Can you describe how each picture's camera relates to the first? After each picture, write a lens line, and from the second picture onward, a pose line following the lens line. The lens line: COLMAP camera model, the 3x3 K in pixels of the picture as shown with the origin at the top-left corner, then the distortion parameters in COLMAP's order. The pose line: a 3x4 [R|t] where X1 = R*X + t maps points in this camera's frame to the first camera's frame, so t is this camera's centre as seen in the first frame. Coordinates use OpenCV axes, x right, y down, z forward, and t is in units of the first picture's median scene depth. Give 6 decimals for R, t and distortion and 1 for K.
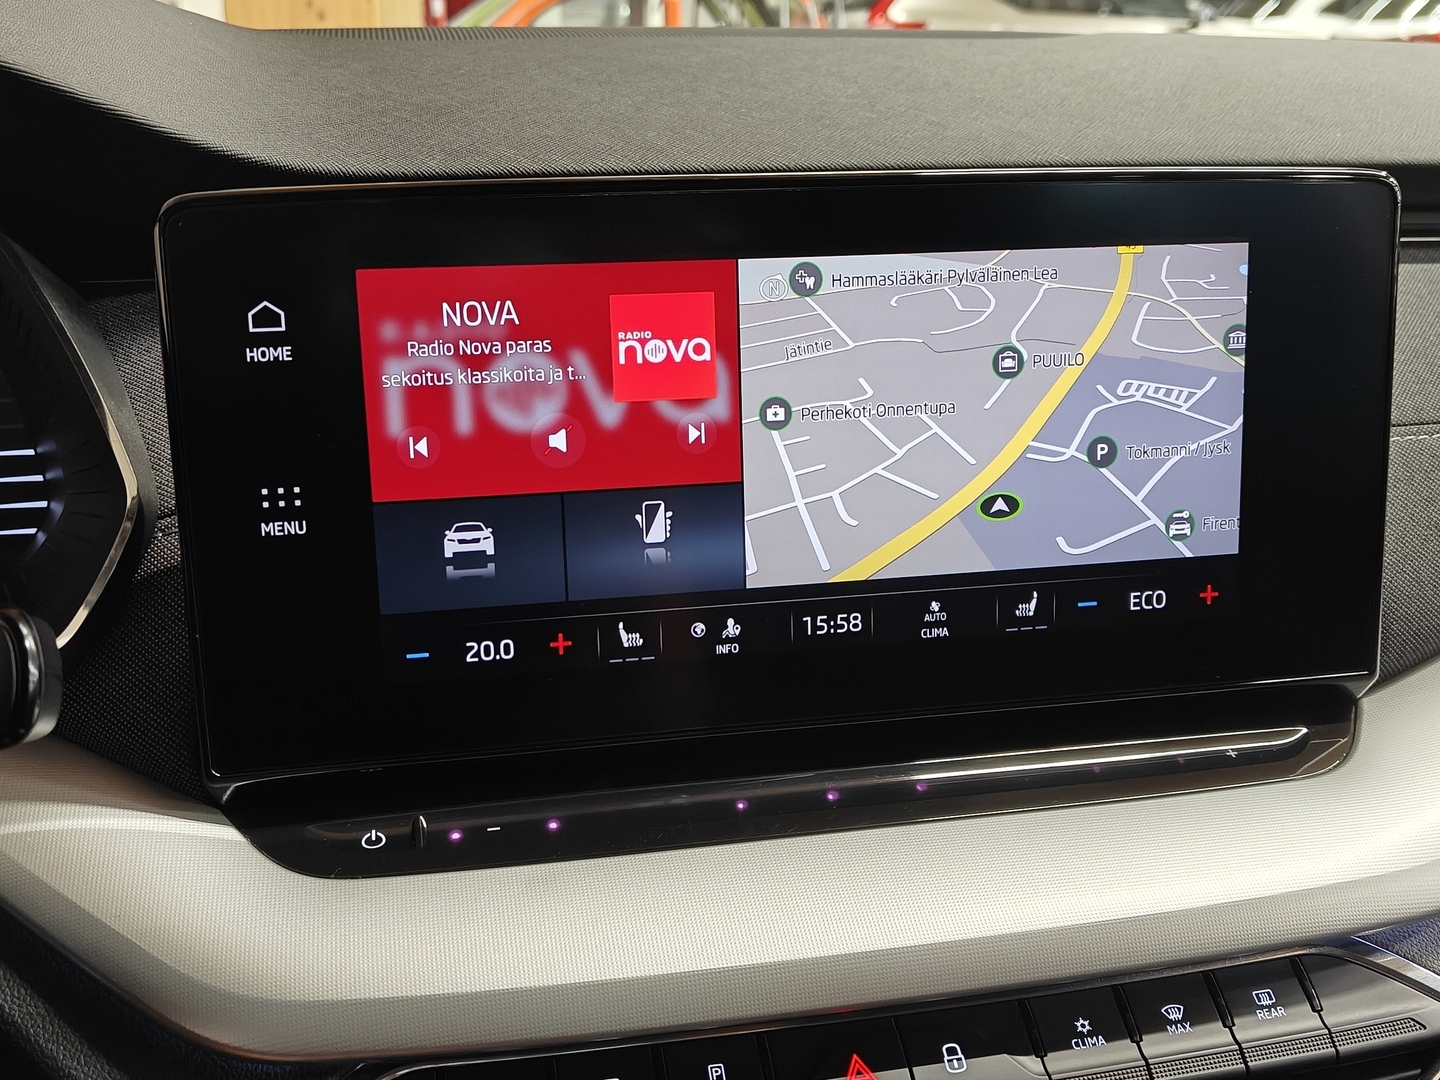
lens RADIAL K [[1566.8, 0, 719.3], [0, 1566.8, 556.4], [0, 0, 1]] dist [0.120903, -0.465671]
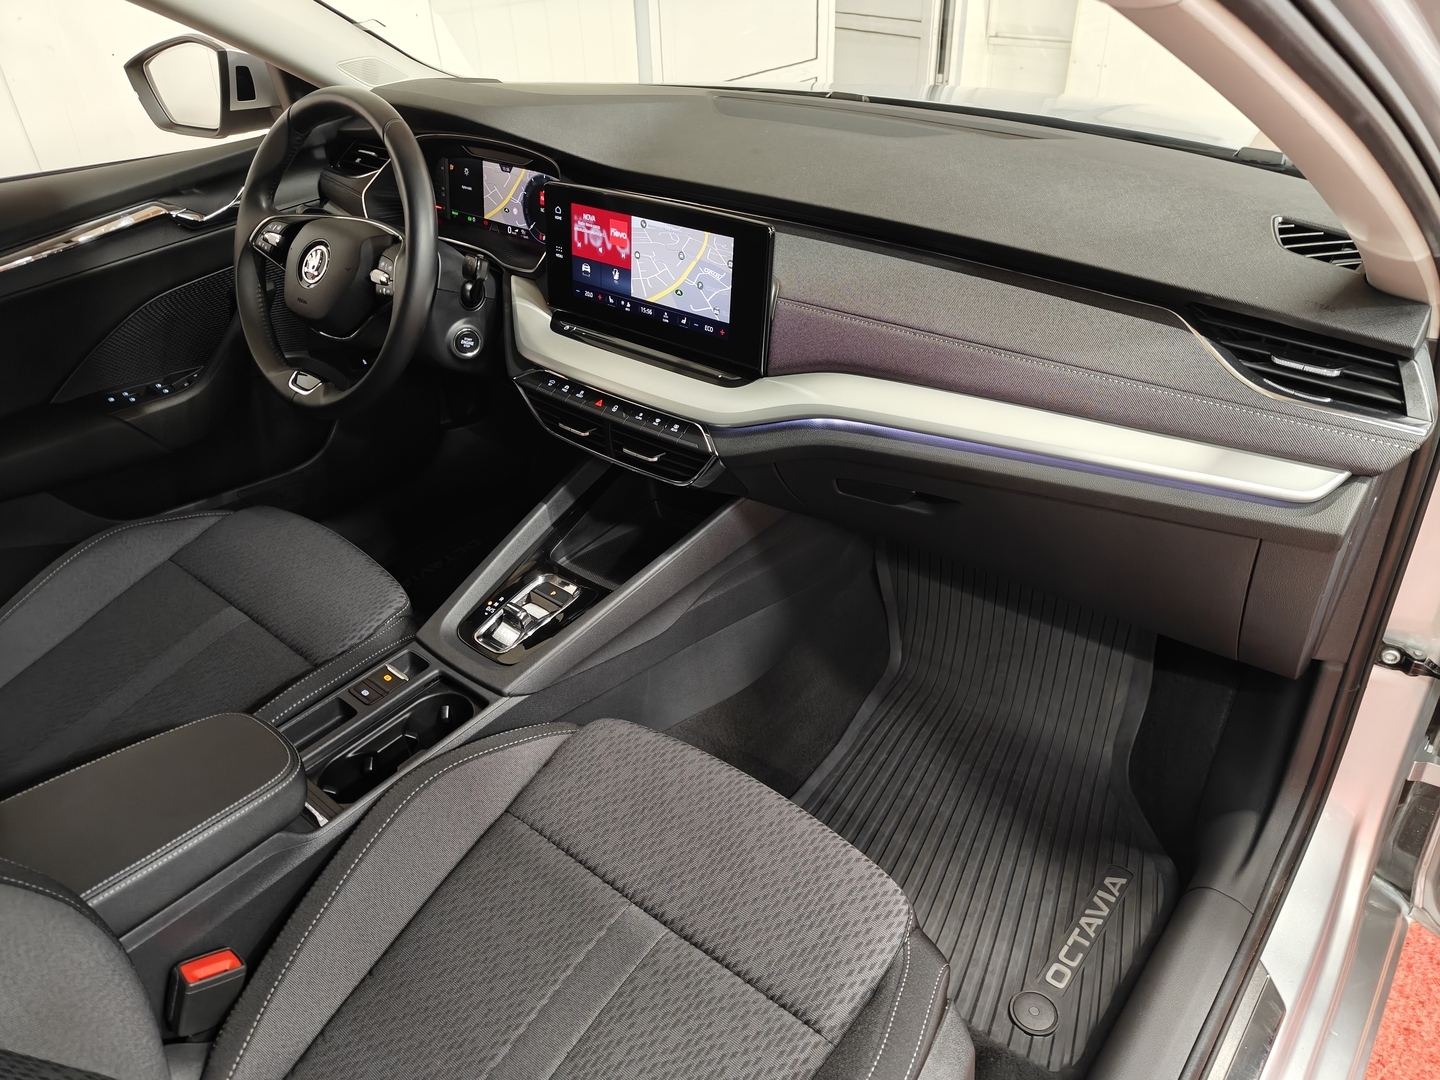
lens RADIAL K [[987.9, 0, 721.1], [0, 987.9, 558.9], [0, 0, 1]] dist [0.002982, -0.002116]
pose [[0.616493, 0.431562, -0.658552, 2.299709], [-0.216215, 0.897042, 0.385443, -0.436724], [0.757092, -0.095234, 0.646330, -0.619382]]
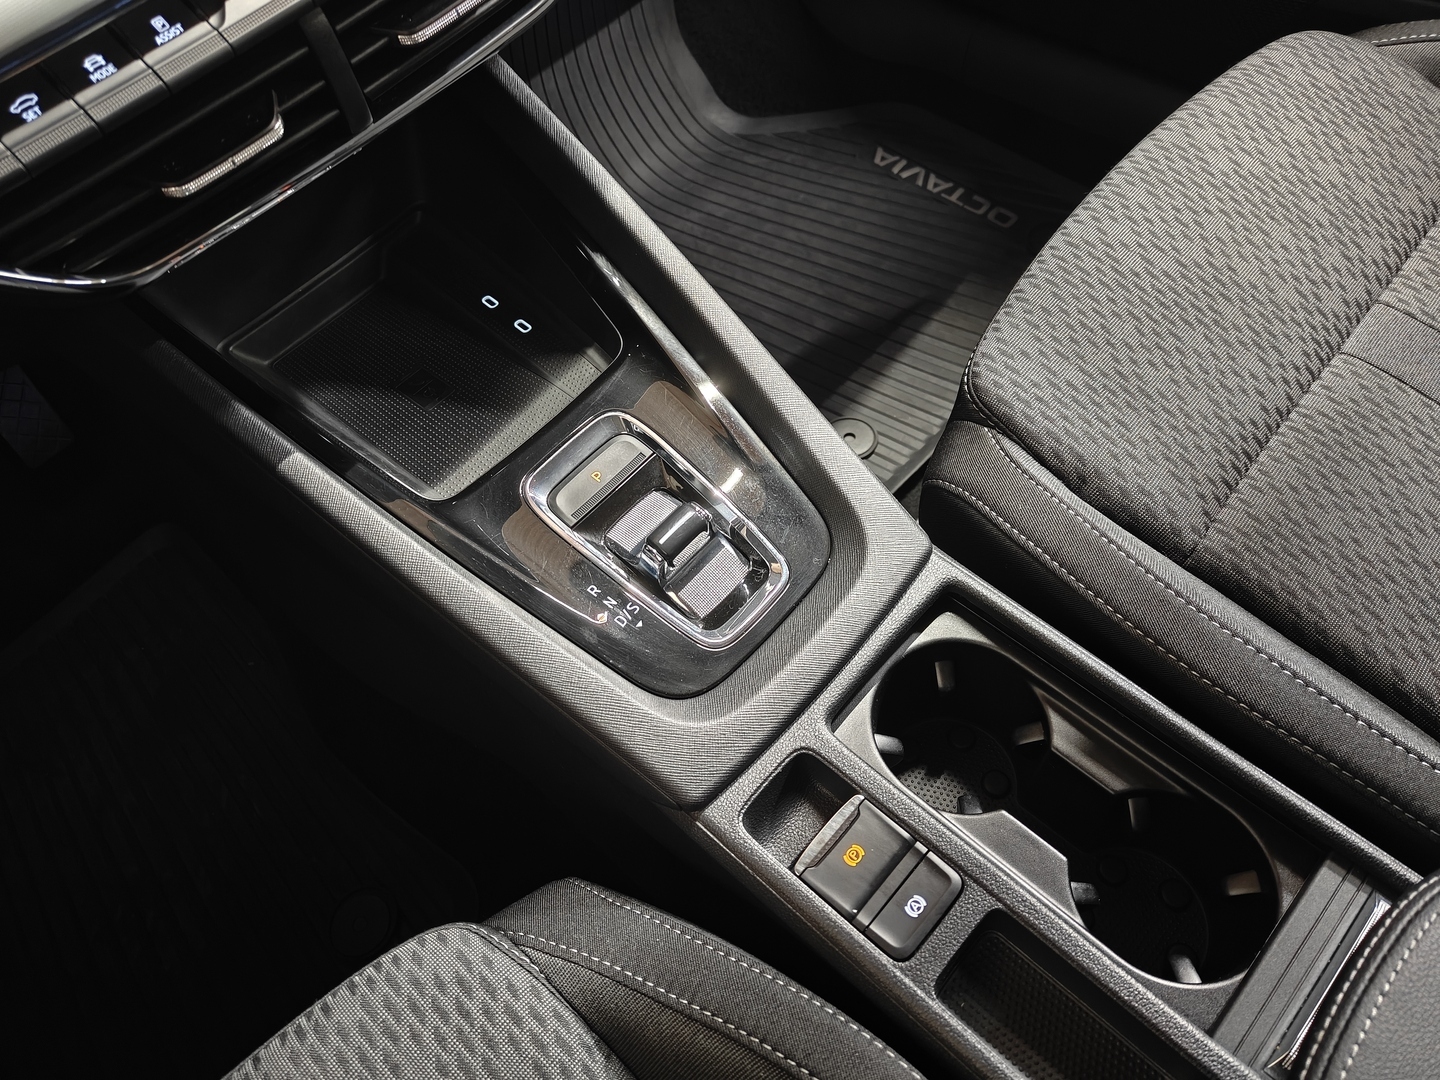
lens RADIAL K [[1017.3, 0, 721.7], [0, 1017.3, 544.4], [0, 0, 1]] dist [0.004937, -0.004224]
pose [[0.811414, -0.538404, 0.227438, -0.047817], [0.290189, 0.708896, 0.642850, 0.205149], [-0.507343, -0.455618, 0.731447, -0.117710]]
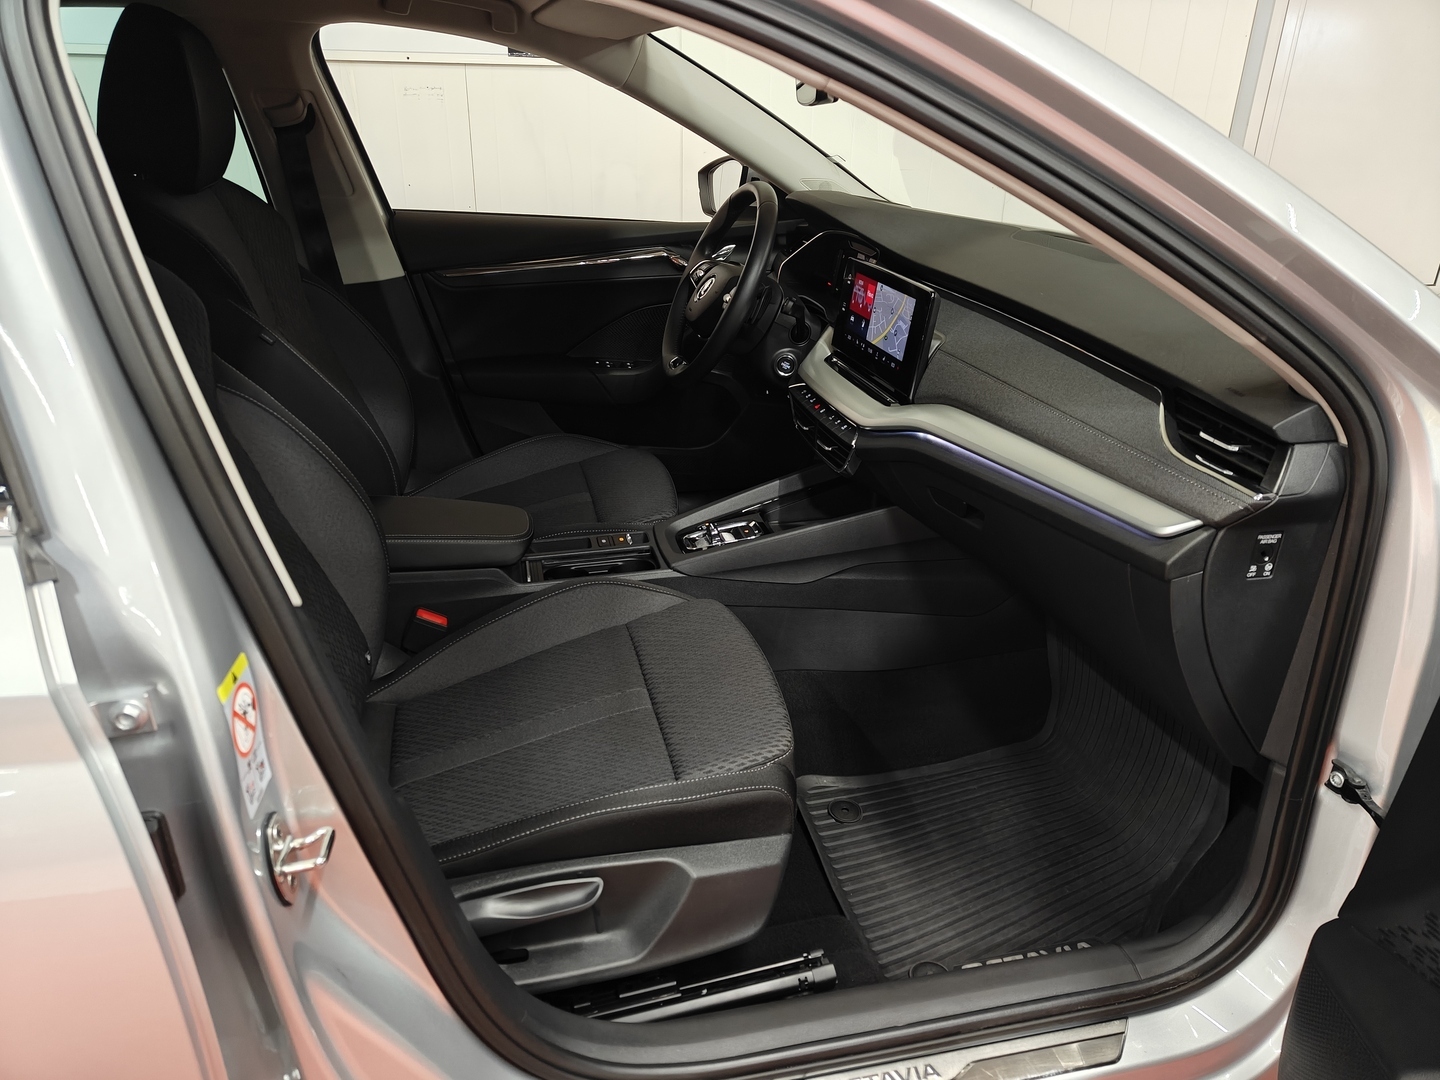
lens RADIAL K [[987.9, 0, 721.1], [0, 987.9, 558.9], [0, 0, 1]] dist [0.002982, -0.002116]
pose [[0.016445, 0.424583, -0.905239, 3.779384], [-0.334826, 0.855428, 0.395138, -0.566770], [0.942136, 0.296600, 0.156229, 0.176500]]
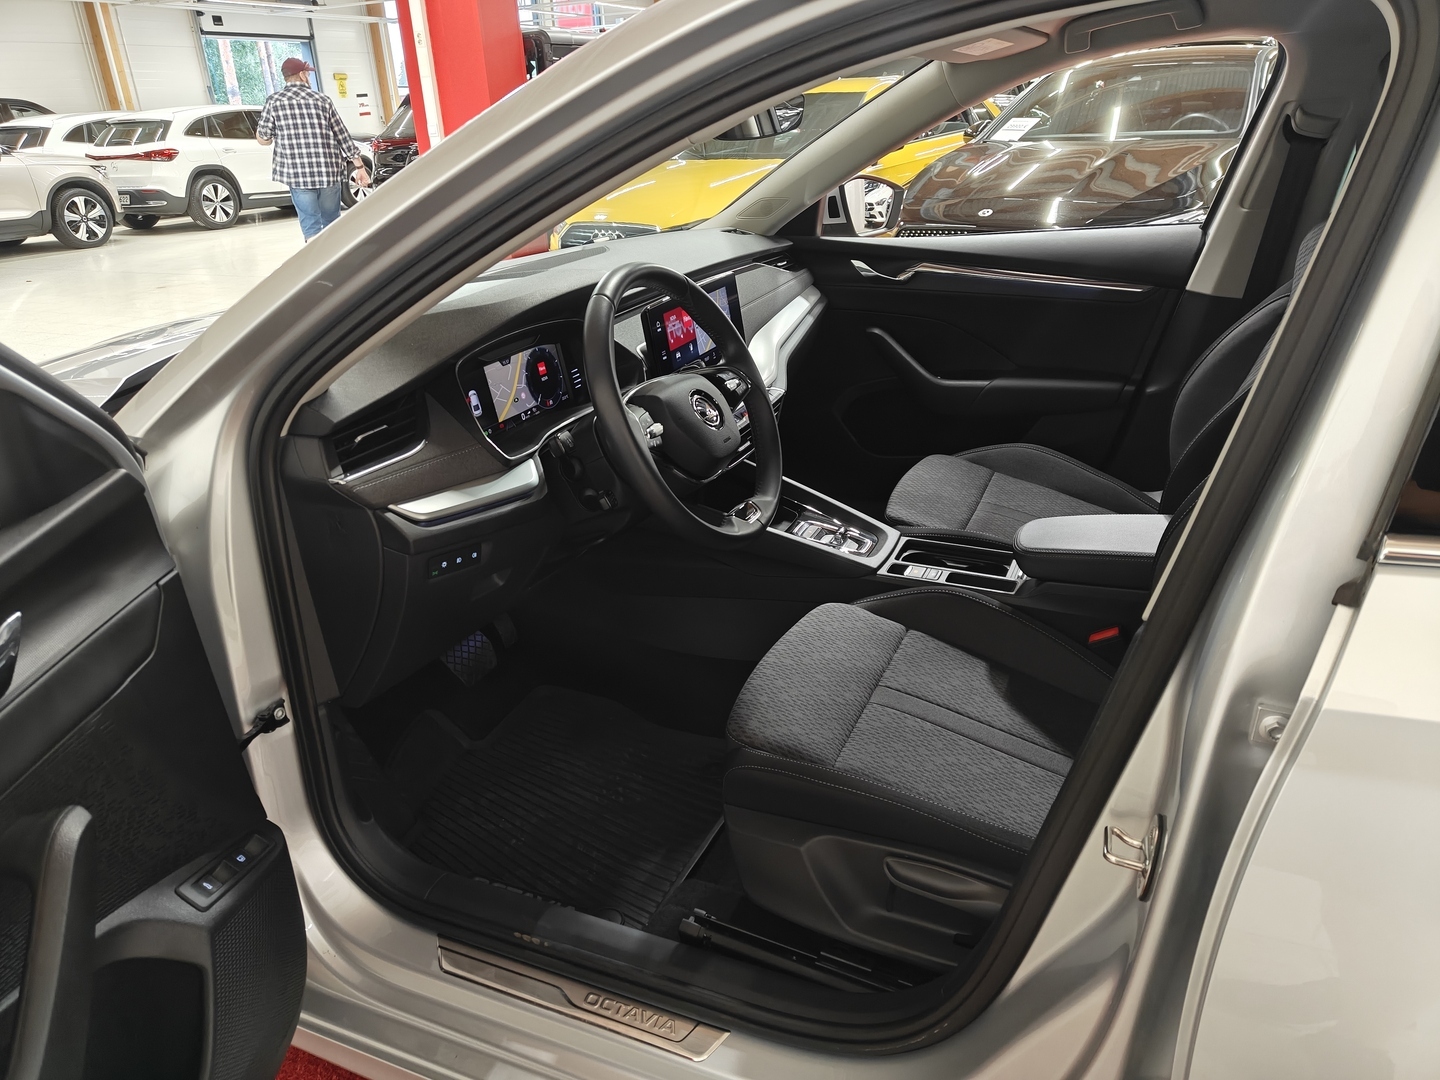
lens RADIAL K [[997.0, 0, 720.5], [0, 997.0, 550.9], [0, 0, 1]] dist [0.041136, -0.037579]
pose [[0.590350, -0.362283, 0.721275, -3.172326], [0.306528, 0.927292, 0.214874, -0.087475], [-0.746677, 0.094240, 0.658477, -1.644022]]
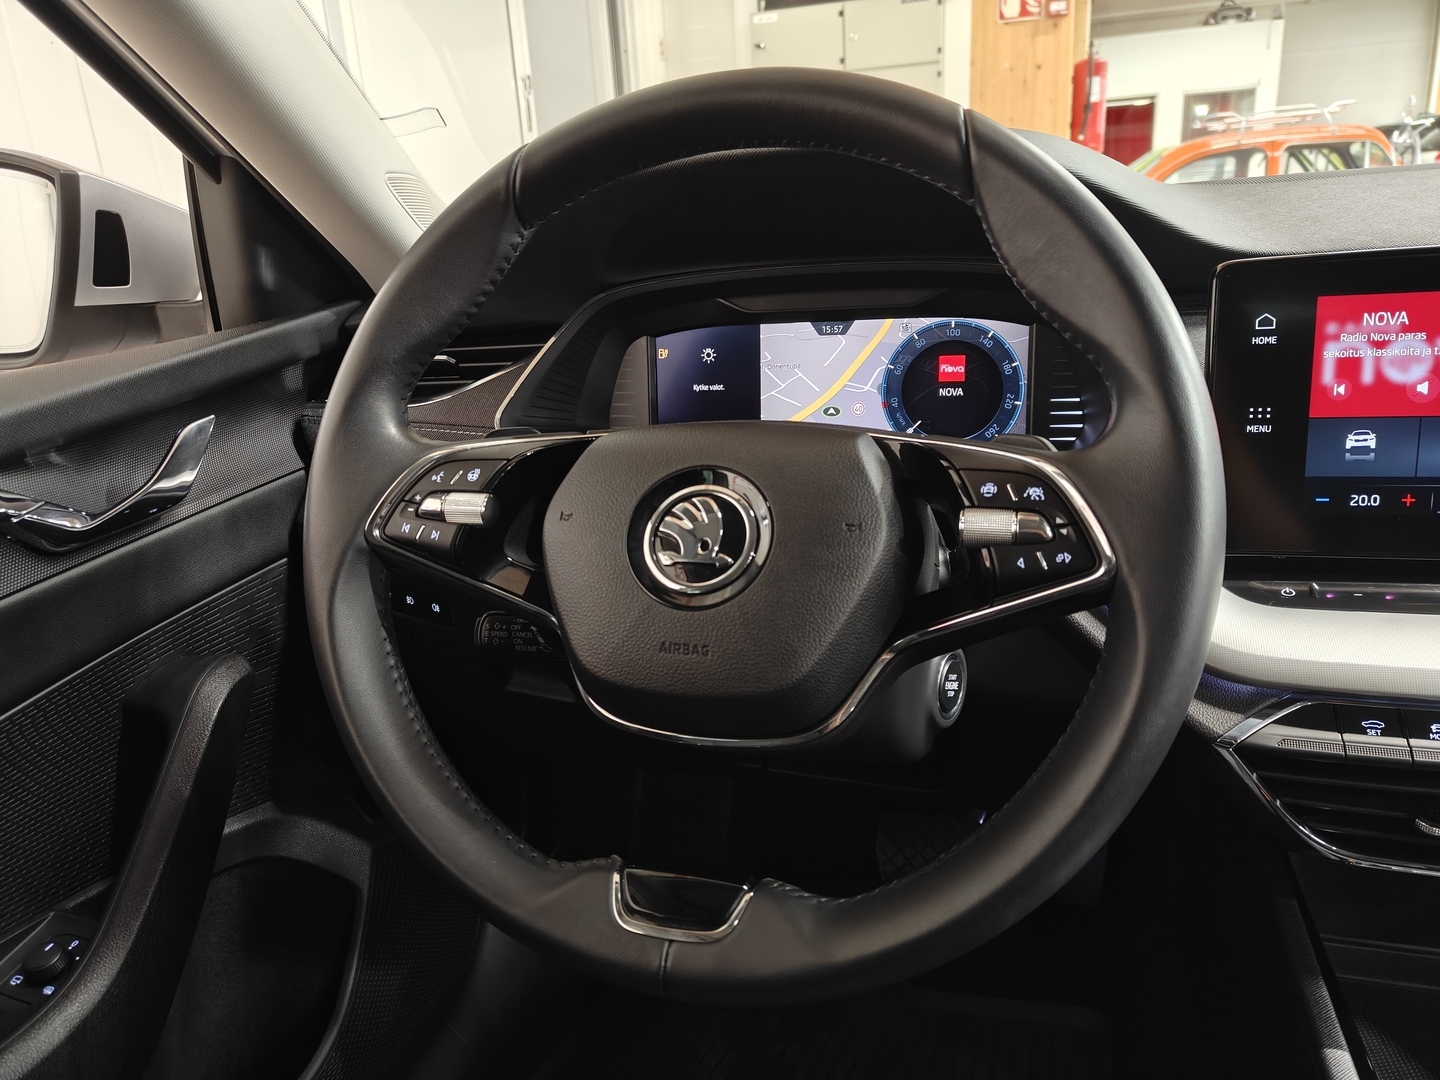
lens RADIAL K [[1017.3, 0, 721.7], [0, 1017.3, 544.4], [0, 0, 1]] dist [0.004937, -0.004224]
pose [[0.879761, 0.085558, -0.467655, -0.250880], [-0.082815, 0.996213, 0.026465, 0.145540], [0.468148, 0.015447, 0.883515, -0.439247]]
